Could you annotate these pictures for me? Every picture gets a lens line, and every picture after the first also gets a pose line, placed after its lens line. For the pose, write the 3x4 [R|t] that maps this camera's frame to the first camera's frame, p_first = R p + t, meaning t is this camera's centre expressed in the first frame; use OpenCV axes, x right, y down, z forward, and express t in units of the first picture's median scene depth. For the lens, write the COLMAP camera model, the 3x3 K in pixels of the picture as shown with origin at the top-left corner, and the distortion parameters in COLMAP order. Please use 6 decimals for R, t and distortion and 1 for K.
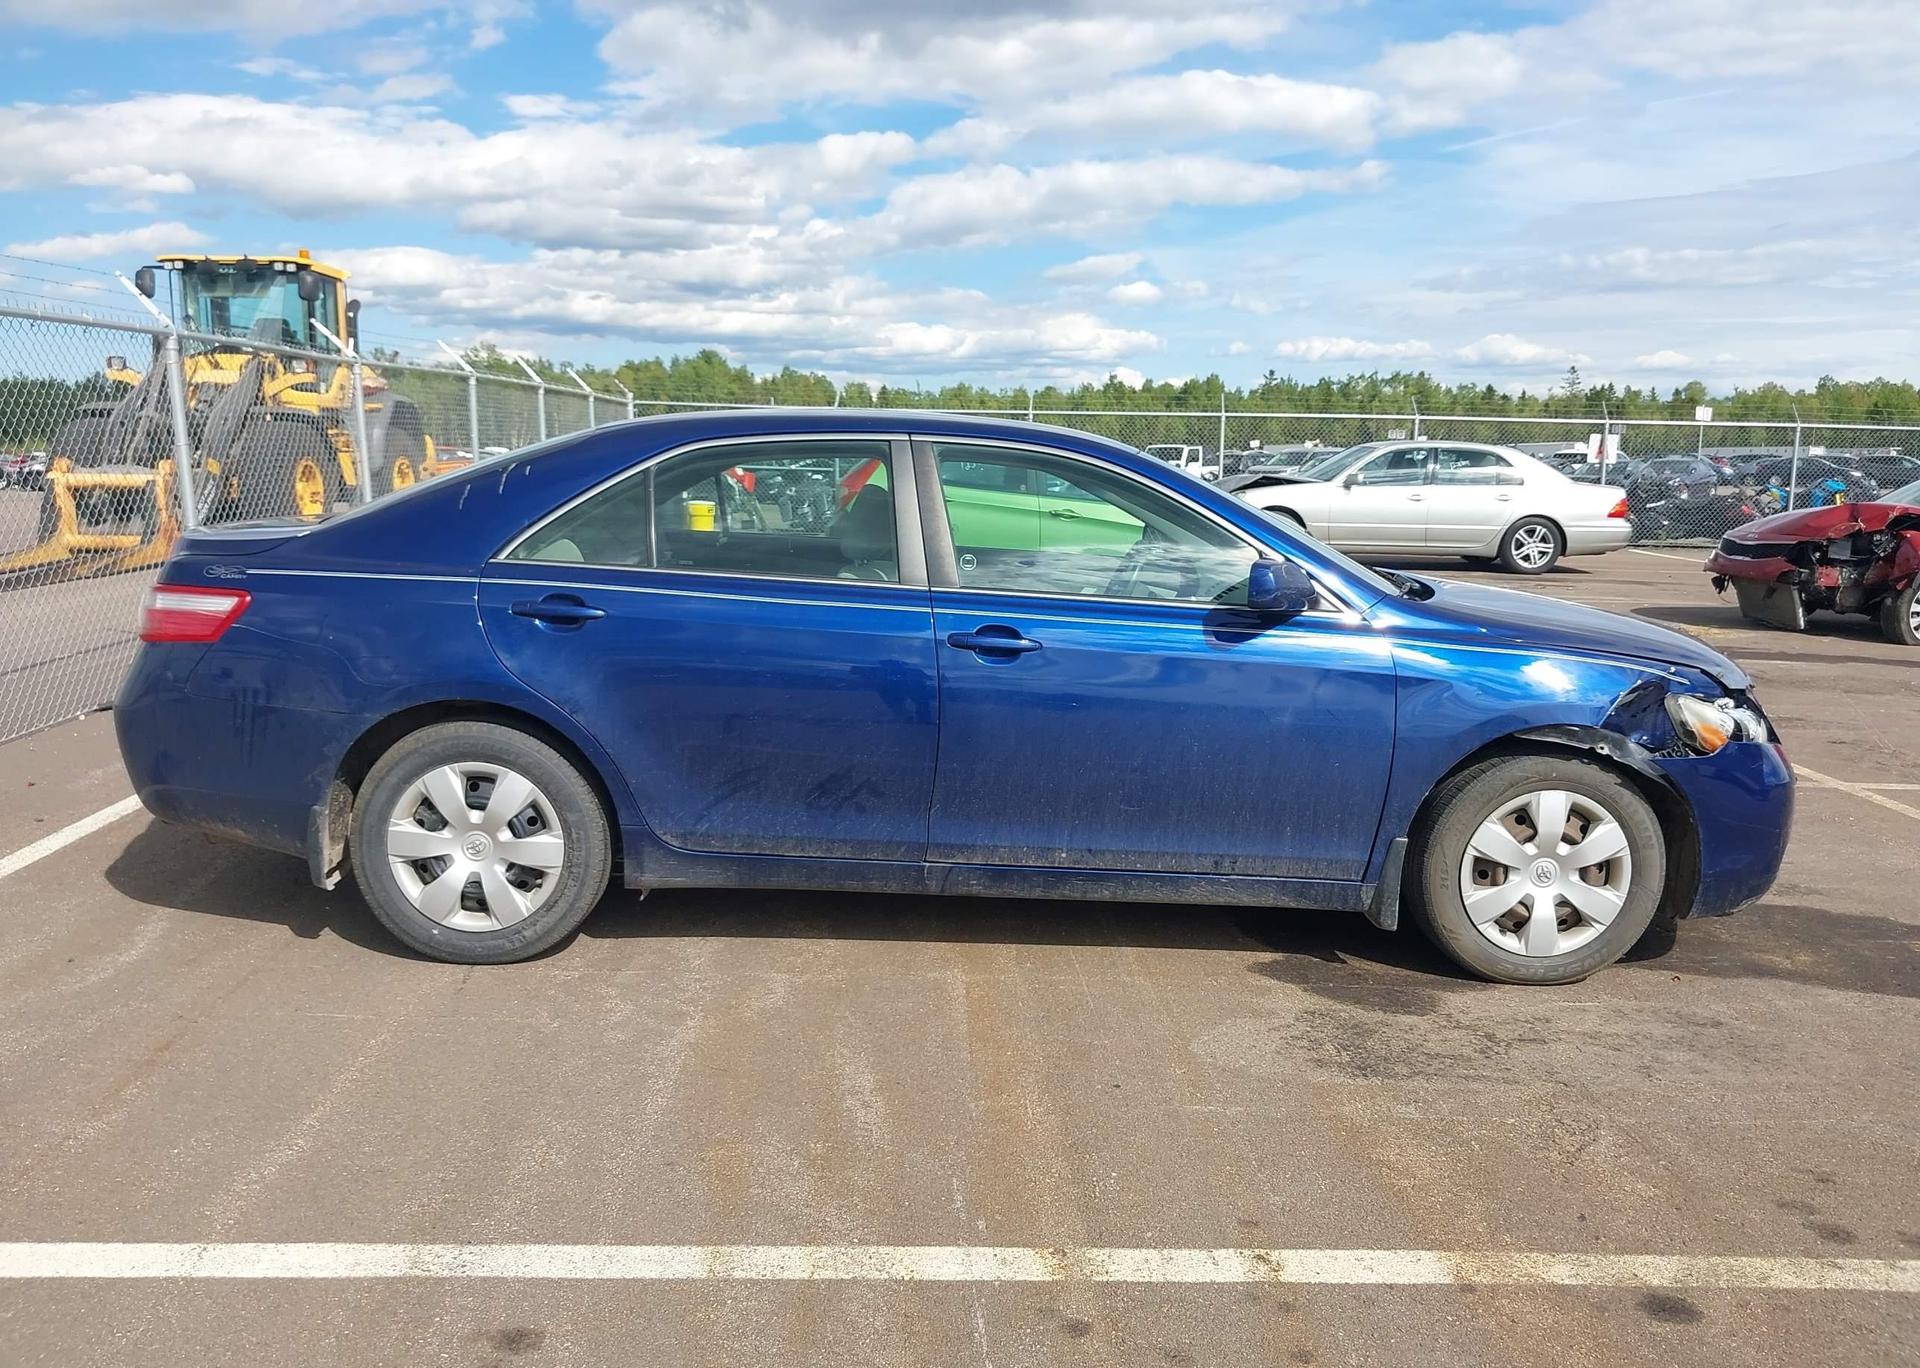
lens RADIAL K [[1525.7, 0, 947.6], [0, 1525.7, 681.7], [0, 0, 1]] dist [0.014627, -0.027332]
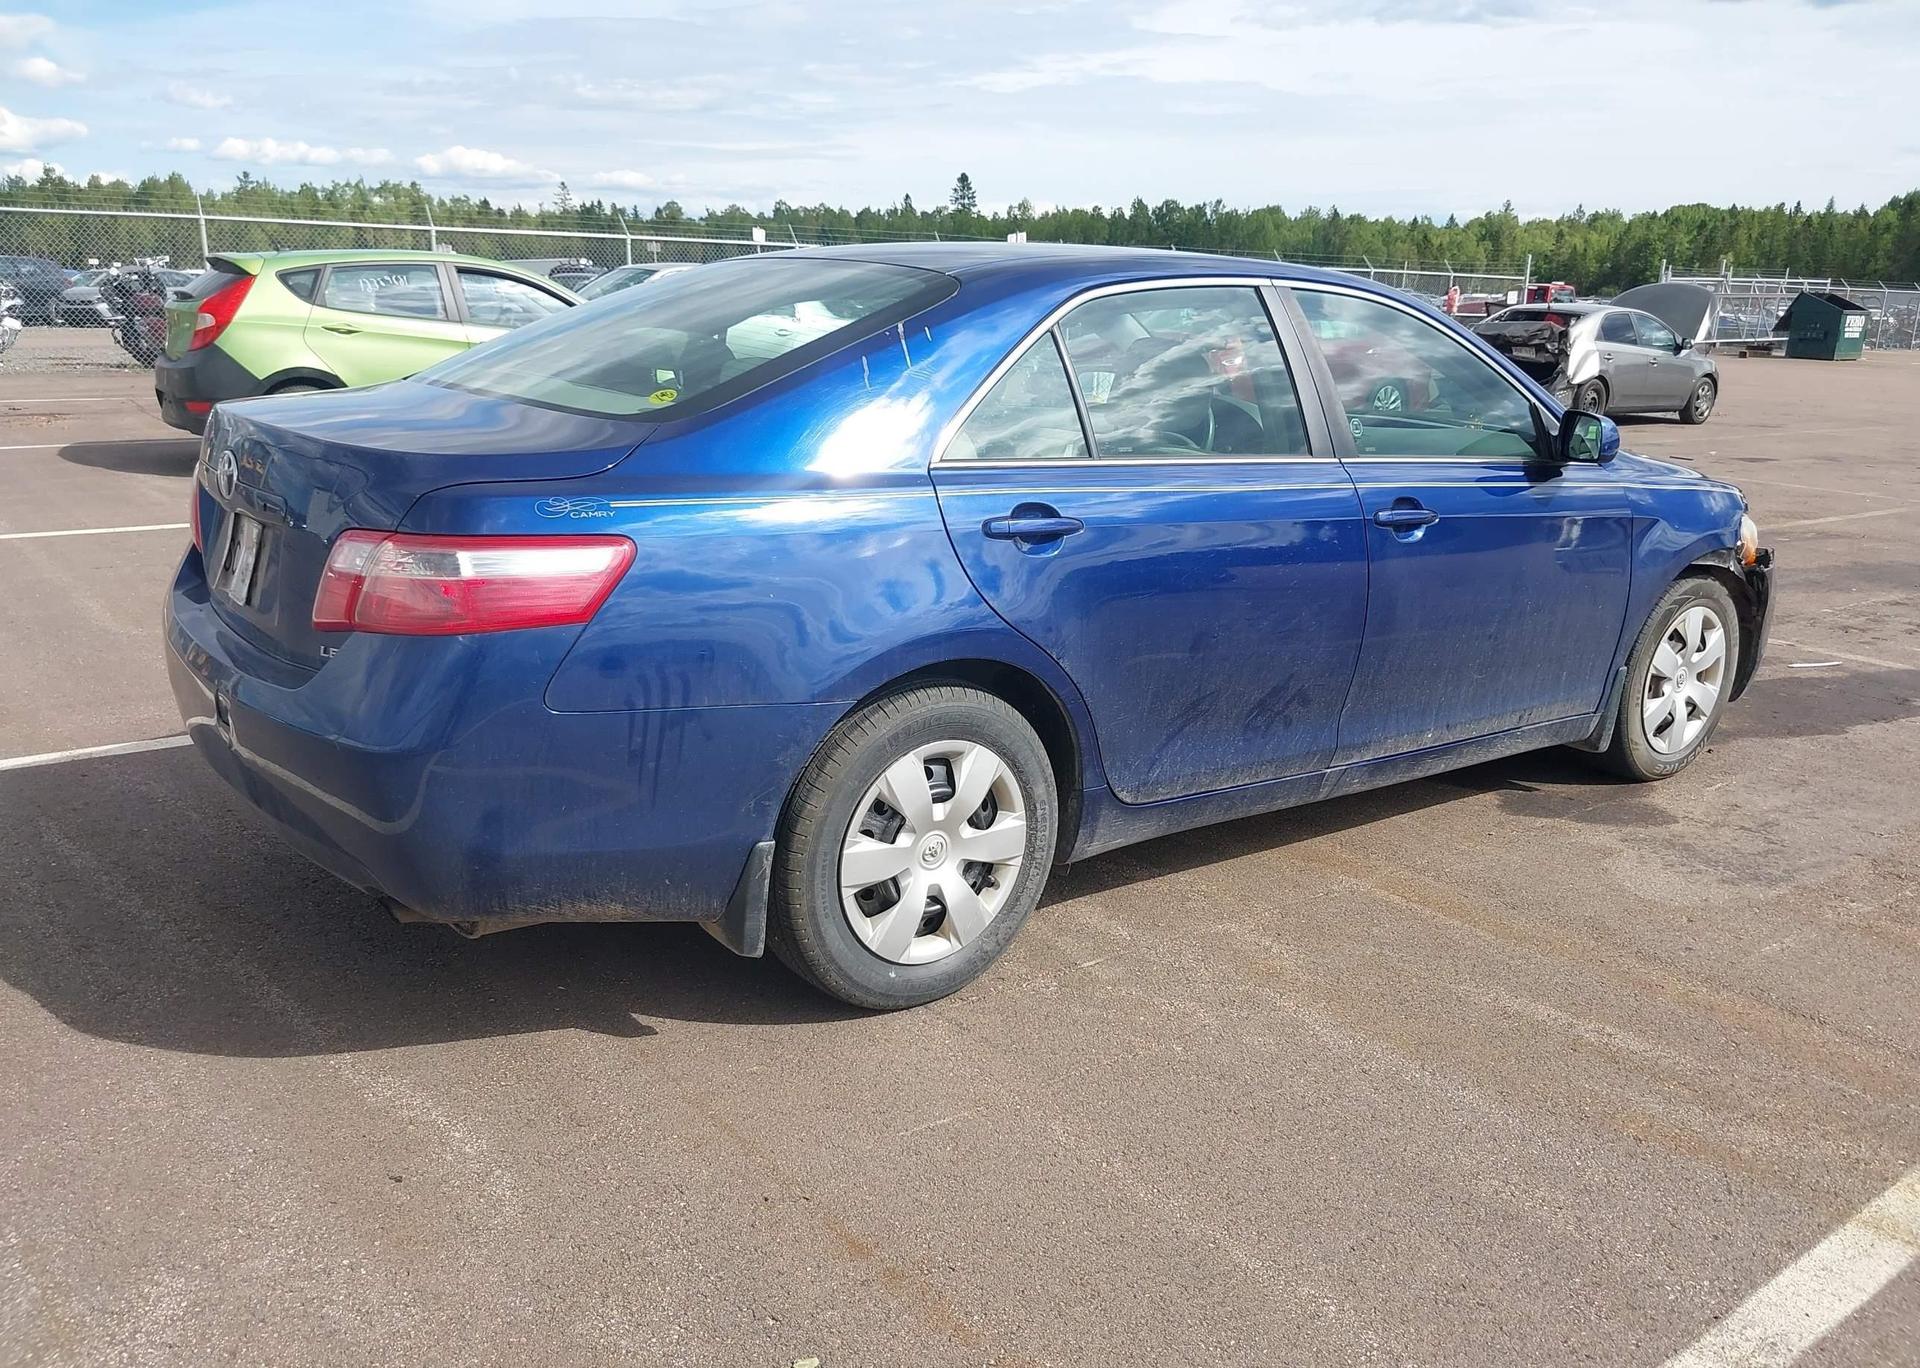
lens RADIAL K [[1525.7, 0, 935.1], [0, 1525.7, 678.3], [0, 0, 1]] dist [0.014627, -0.027332]
pose [[0.812183, -0.140885, 0.566136, -0.166200], [0.075318, 0.987604, 0.137718, -0.018013], [-0.578521, -0.069212, 0.812726, 0.093431]]
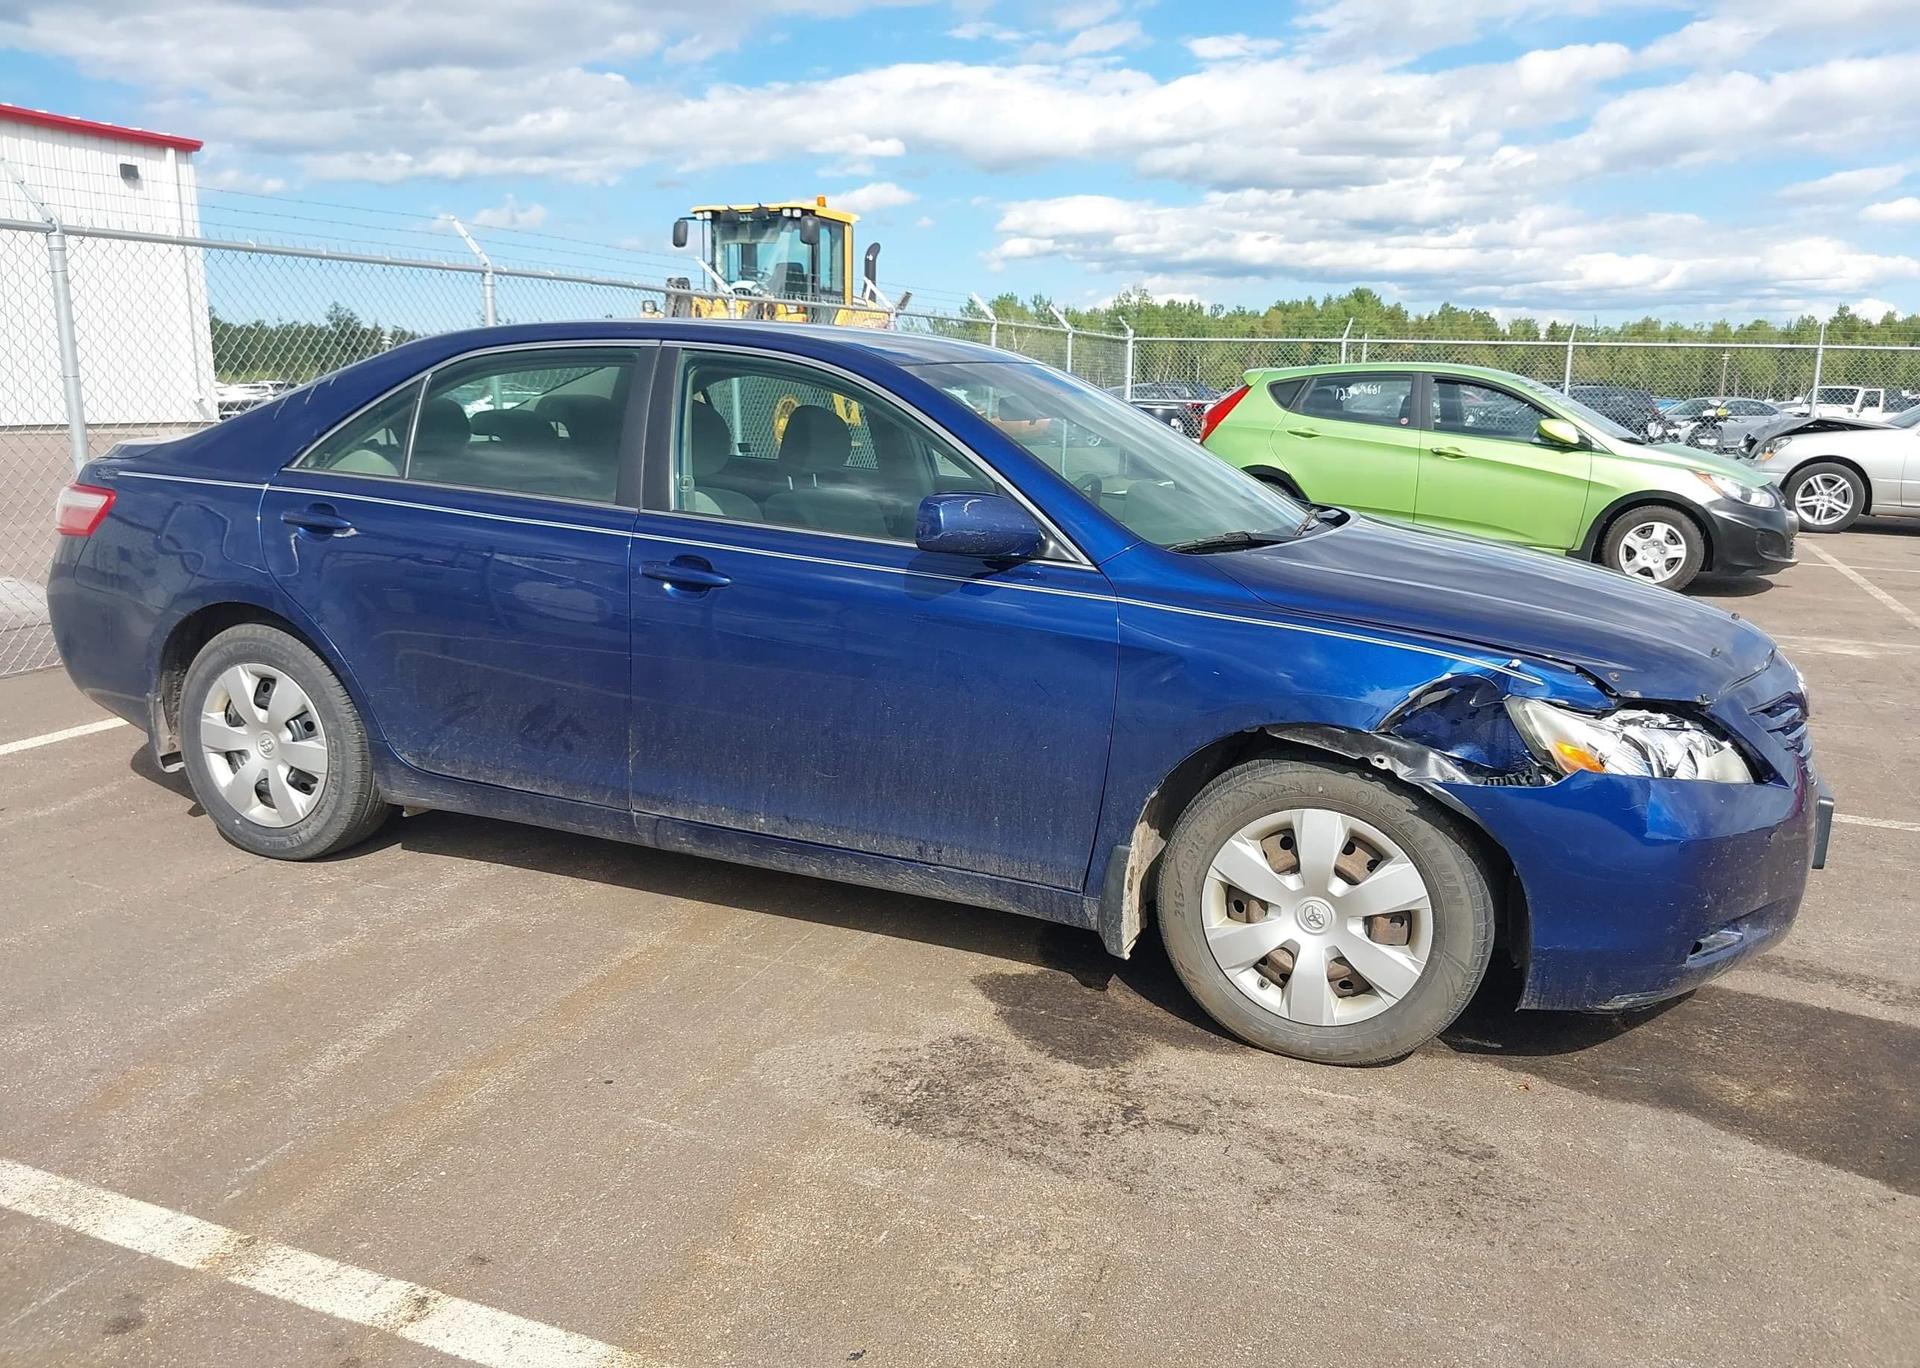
lens RADIAL K [[1525.7, 0, 950.8], [0, 1525.7, 685.9], [0, 0, 1]] dist [0.014627, -0.027332]
pose [[0.913722, 0.081238, -0.398135, 0.122237], [-0.065779, 0.996459, 0.052362, -0.004079], [0.400979, -0.021655, 0.915831, 0.054845]]
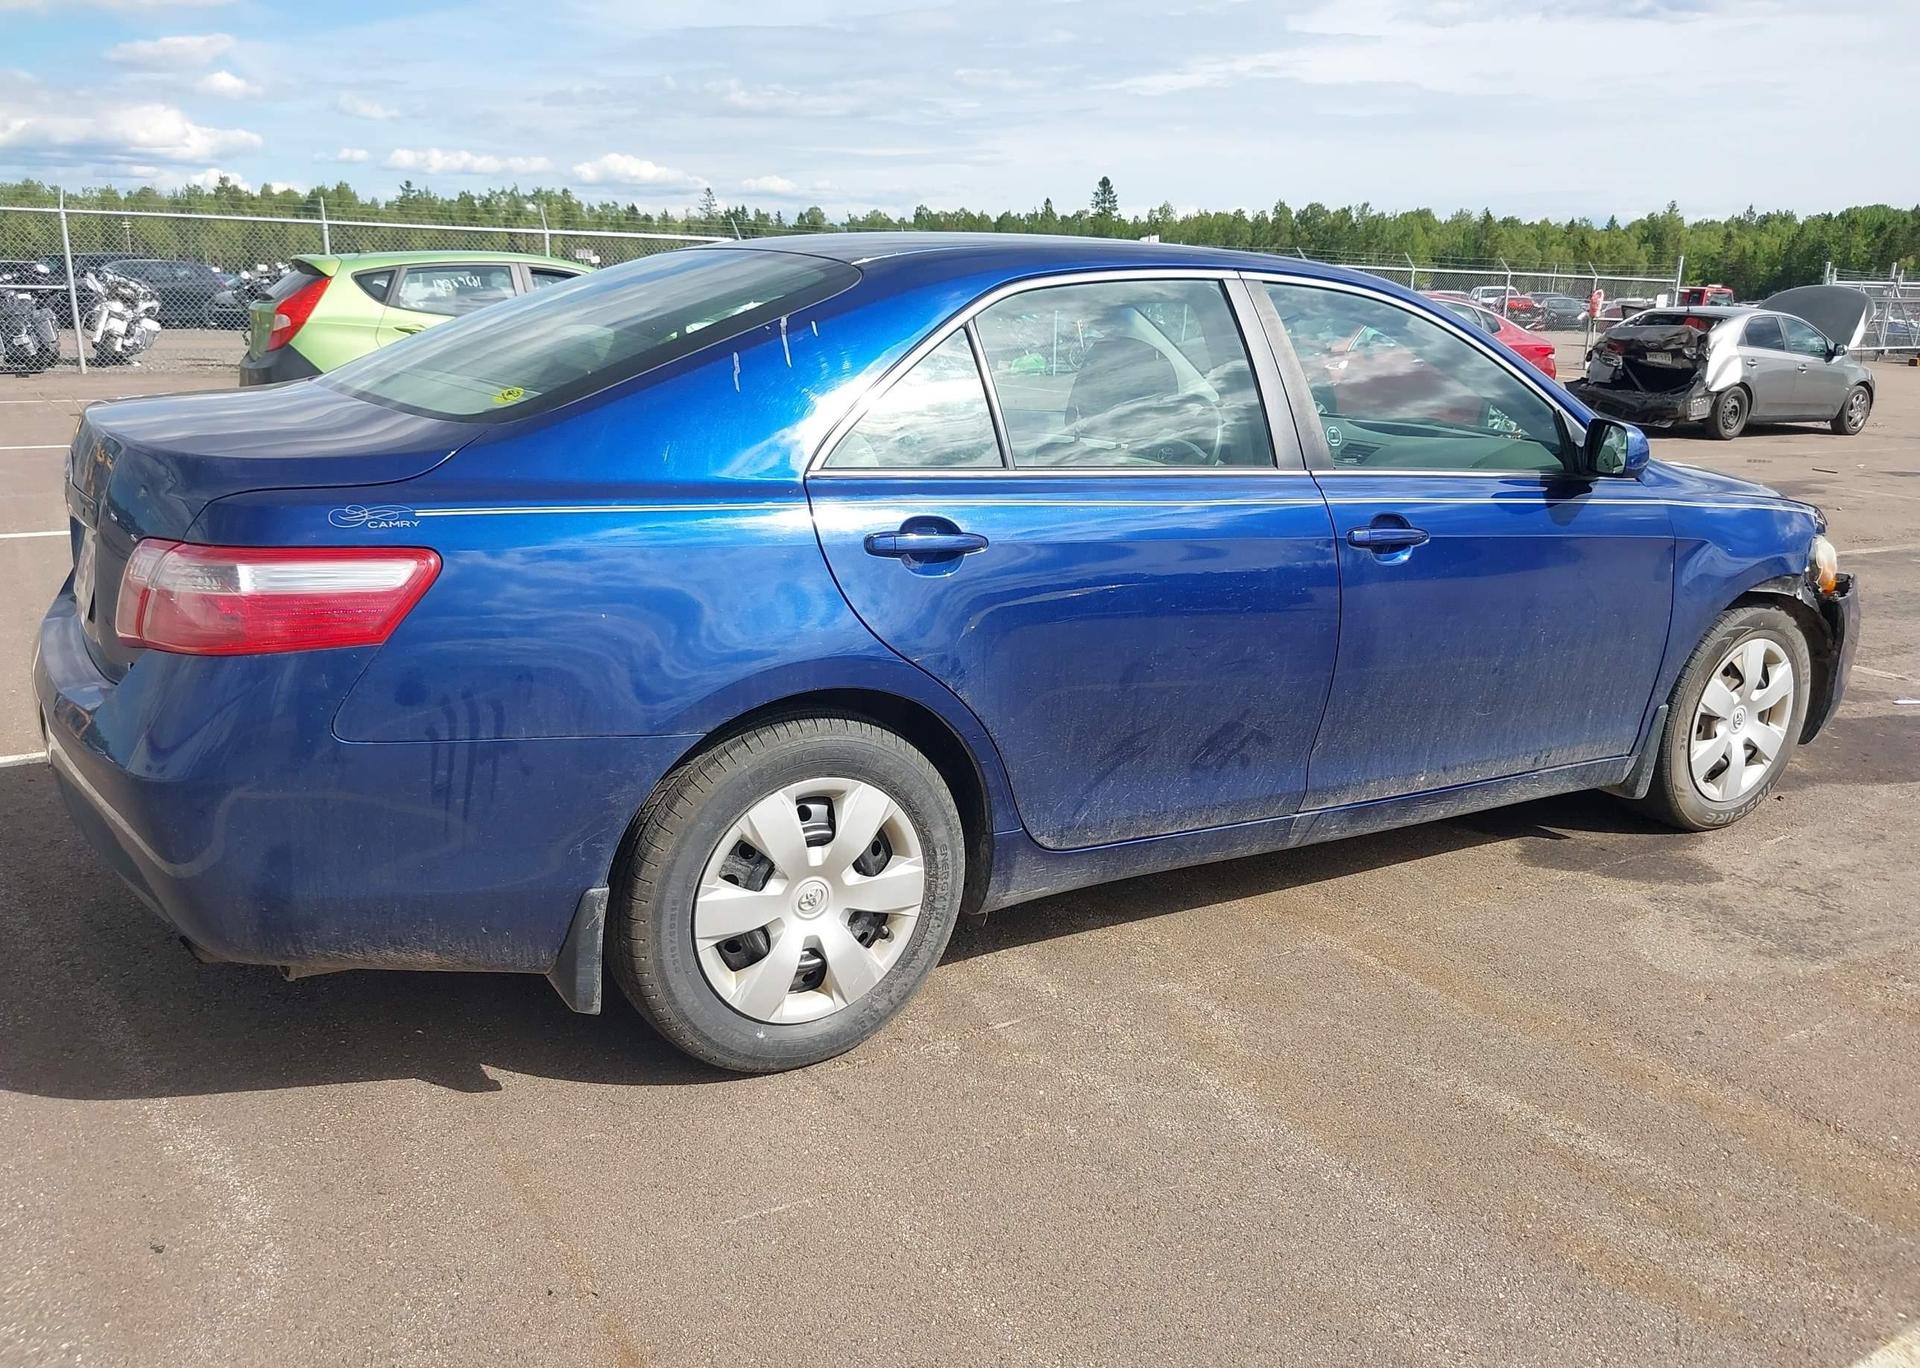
lens RADIAL K [[1525.7, 0, 939.8], [0, 1525.7, 678.3], [0, 0, 1]] dist [0.014627, -0.027332]
pose [[0.859741, -0.121599, 0.496044, -0.134959], [0.065497, 0.989474, 0.129037, -0.016706], [-0.506513, -0.078449, 0.858656, 0.093090]]
